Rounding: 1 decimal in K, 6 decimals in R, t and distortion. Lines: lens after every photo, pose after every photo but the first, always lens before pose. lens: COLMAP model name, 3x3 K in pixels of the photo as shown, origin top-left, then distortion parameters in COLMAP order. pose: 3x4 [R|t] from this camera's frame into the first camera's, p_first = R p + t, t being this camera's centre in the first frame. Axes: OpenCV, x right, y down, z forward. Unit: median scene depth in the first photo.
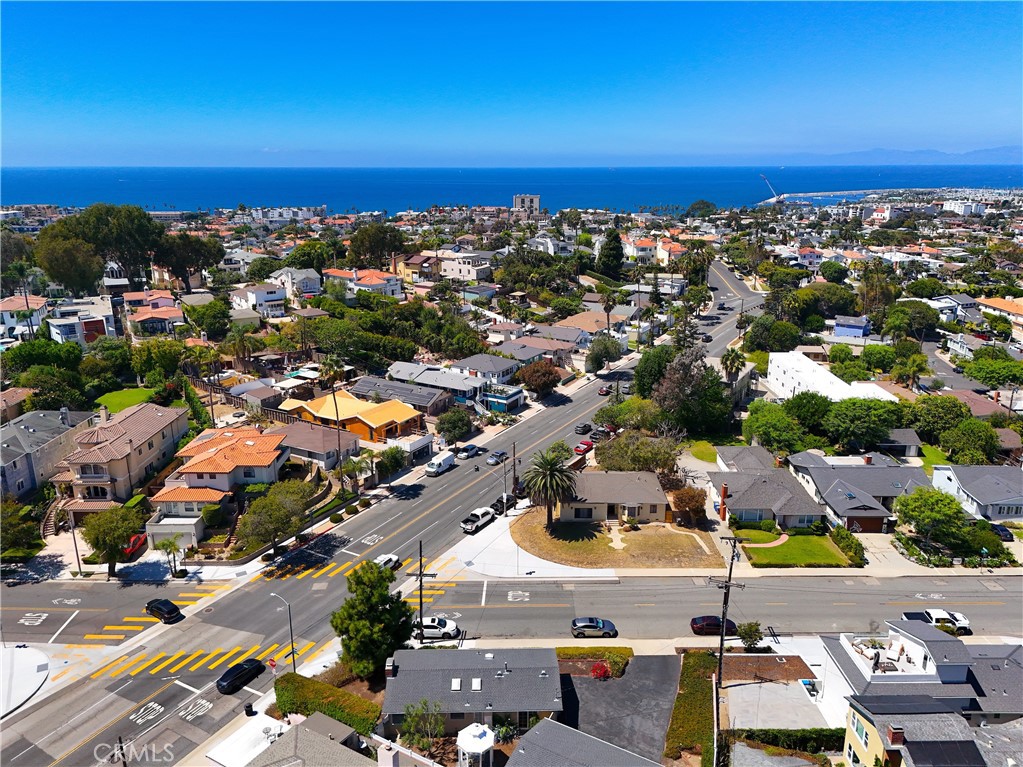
lens RADIAL K [[747.2, 0, 511.5], [0, 747.2, 383.5], [0, 0, 1]] dist [0.090623, -0.110729]
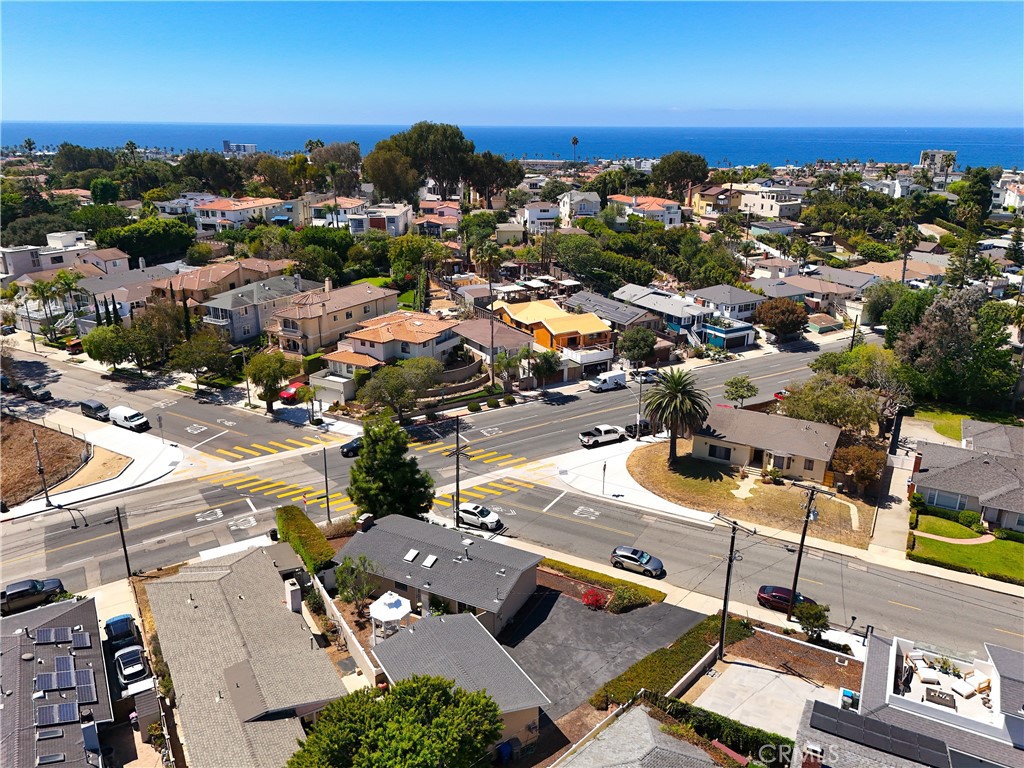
lens RADIAL K [[747.9, 0, 512.0], [0, 747.9, 384.0], [0, 0, 1]] dist [0.090623, -0.110729]
pose [[0.880608, 0.164075, -0.444533, 0.210940], [-0.141367, 0.986385, 0.084025, 0.049847], [0.452267, -0.011151, 0.891813, 0.121616]]
